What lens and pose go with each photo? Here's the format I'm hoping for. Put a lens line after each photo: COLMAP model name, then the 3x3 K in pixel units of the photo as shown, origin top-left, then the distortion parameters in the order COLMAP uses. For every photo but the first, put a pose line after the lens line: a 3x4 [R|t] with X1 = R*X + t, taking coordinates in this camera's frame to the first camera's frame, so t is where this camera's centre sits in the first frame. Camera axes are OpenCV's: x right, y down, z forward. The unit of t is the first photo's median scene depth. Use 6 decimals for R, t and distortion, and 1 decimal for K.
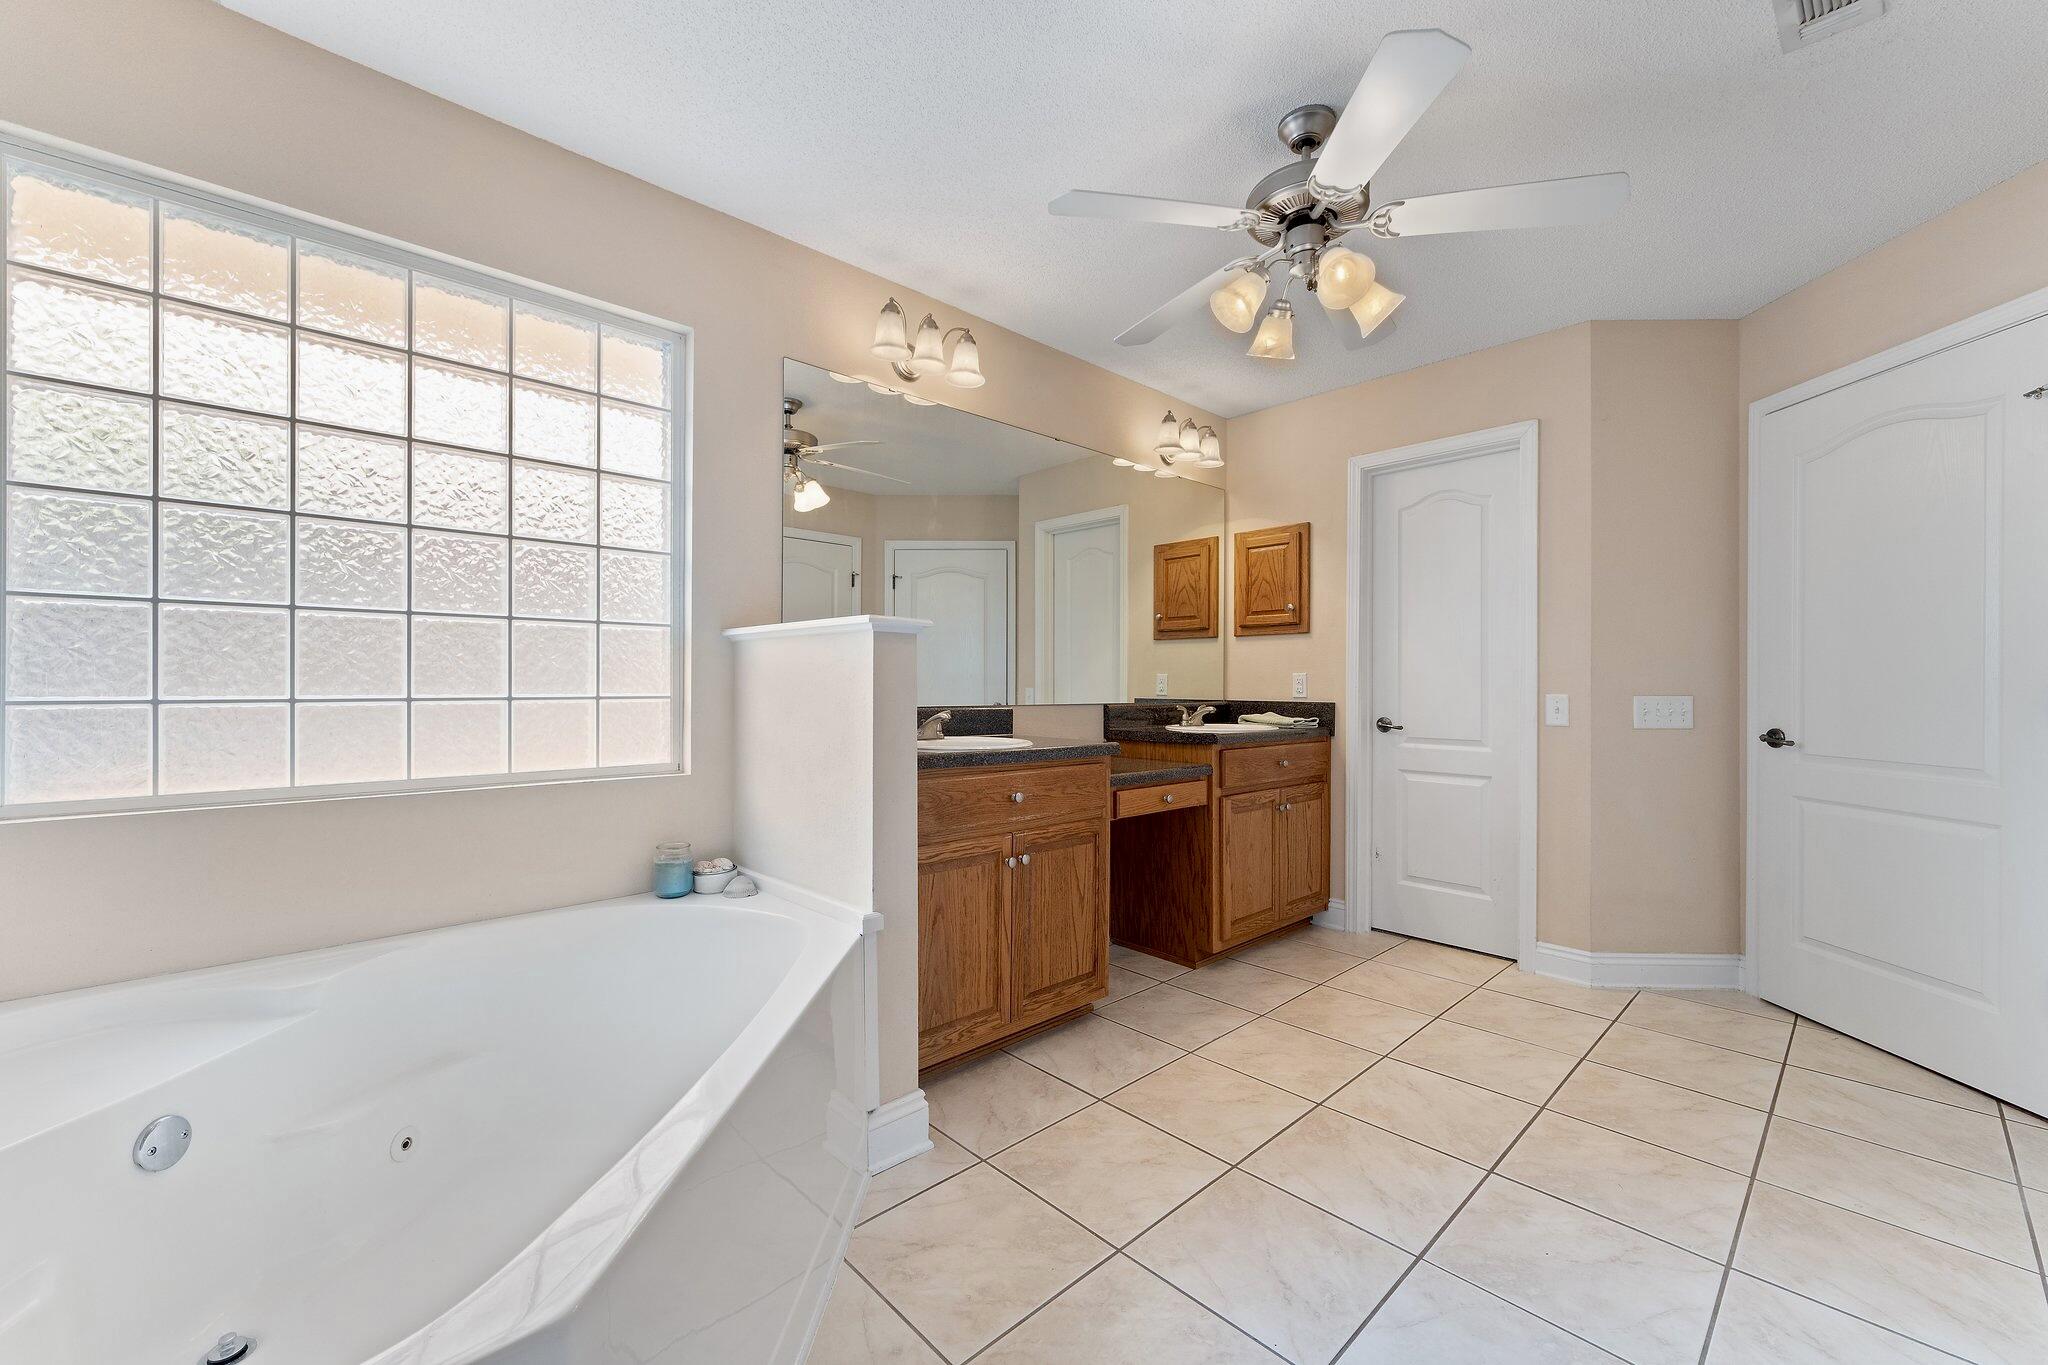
lens RADIAL K [[814.7, 0, 1019.6], [0, 814.7, 681.9], [0, 0, 1]] dist [0.001196, -0.000099]
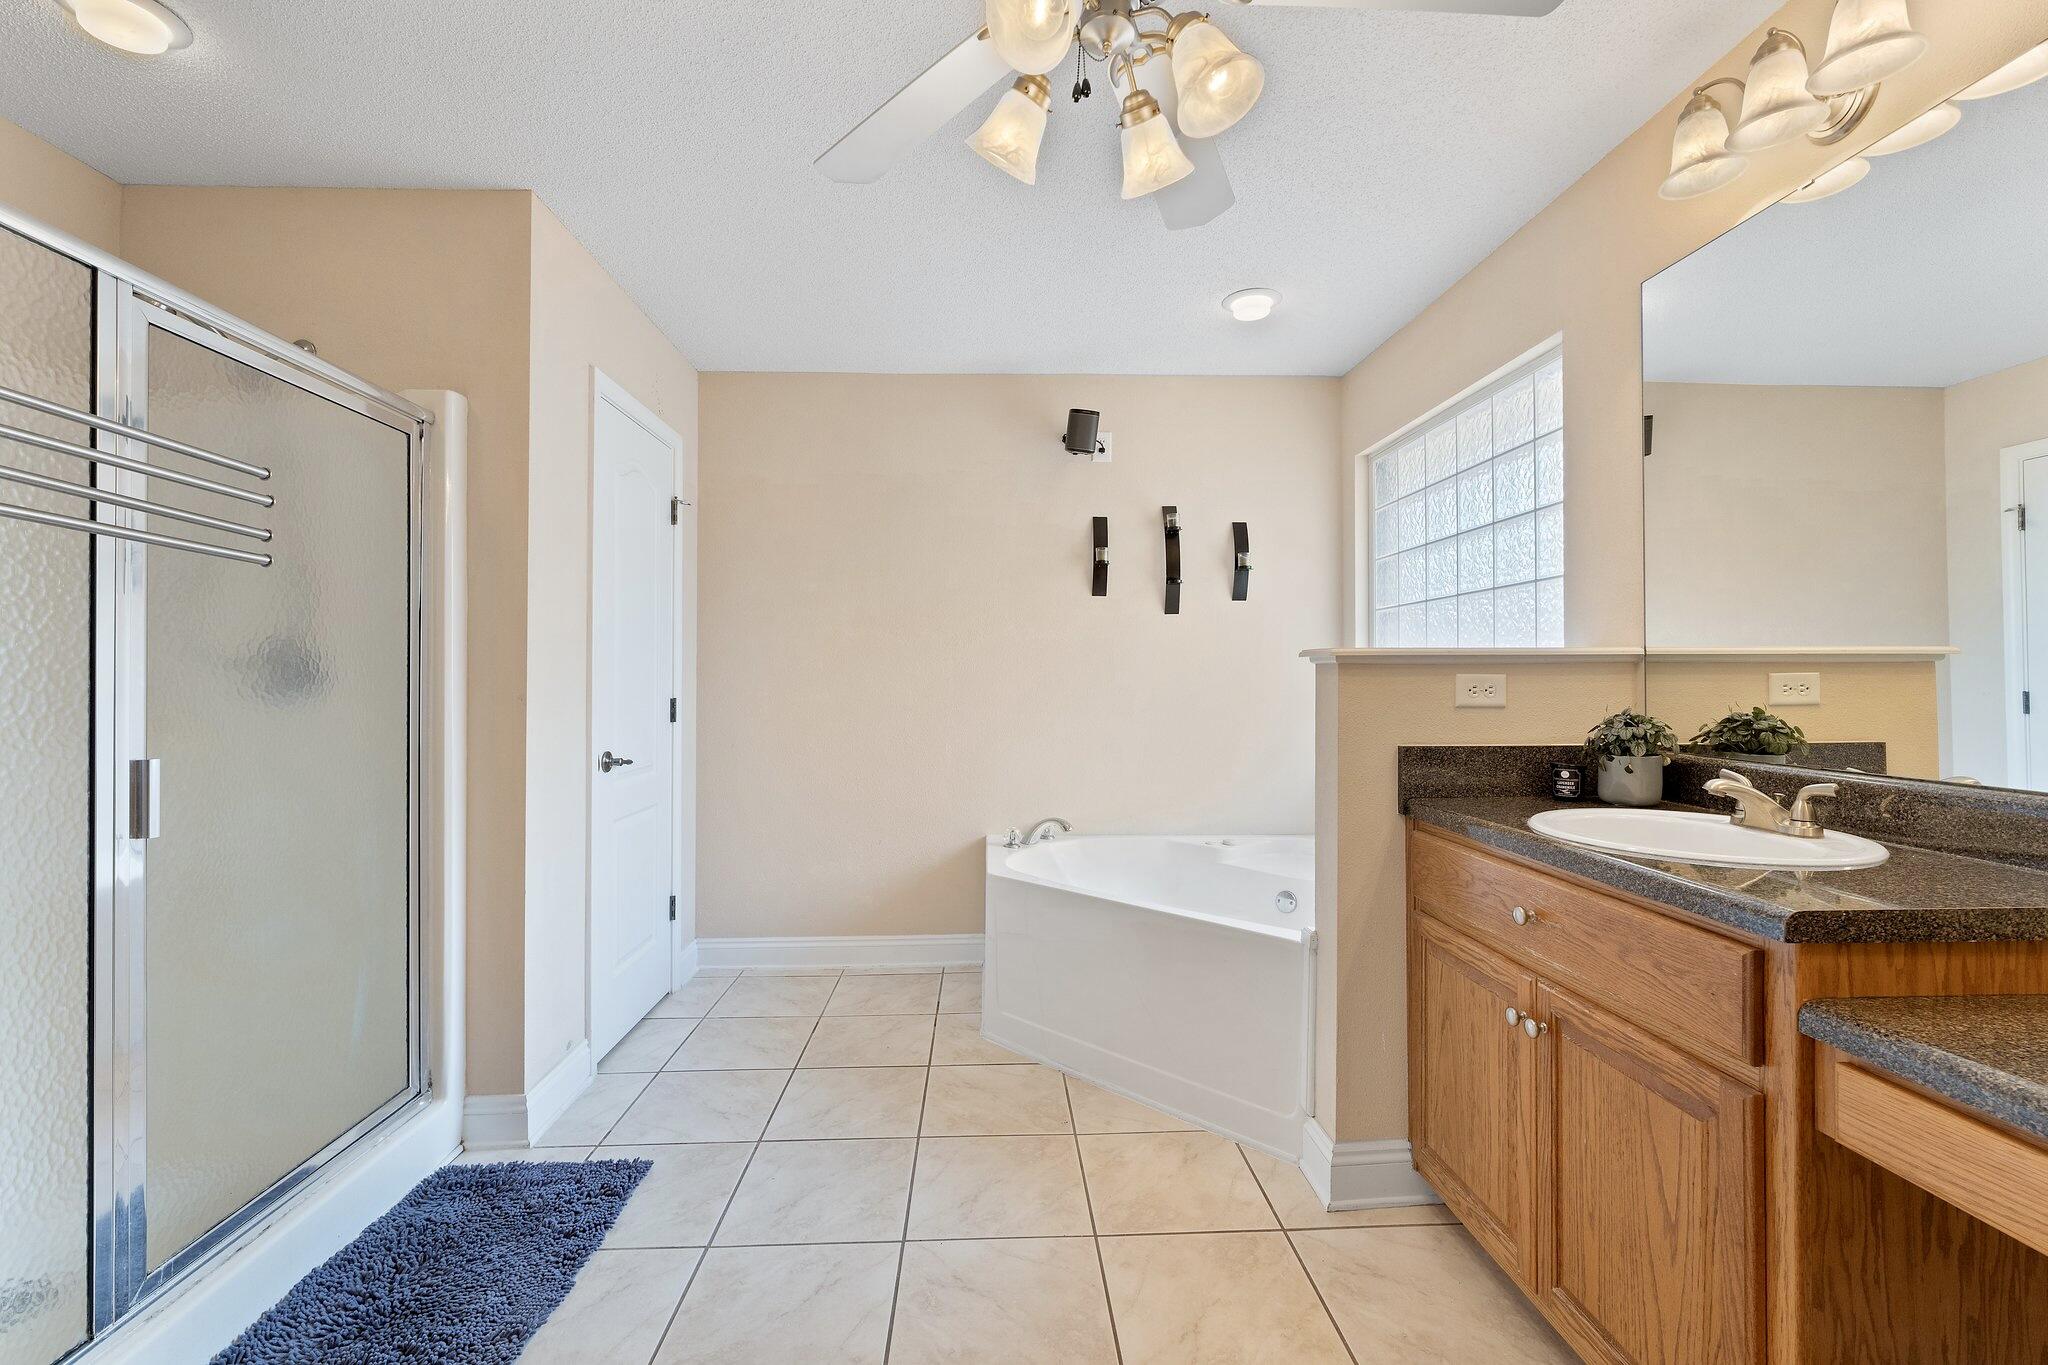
lens RADIAL K [[846.7, 0, 1026.8], [0, 846.7, 679.5], [0, 0, 1]] dist [-0.002283, 0.000040]
pose [[-0.645522, -0.004207, -0.763730, 0.671314], [0.001650, 0.999975, -0.006904, -0.027196], [0.763740, -0.005717, -0.645499, 1.062906]]
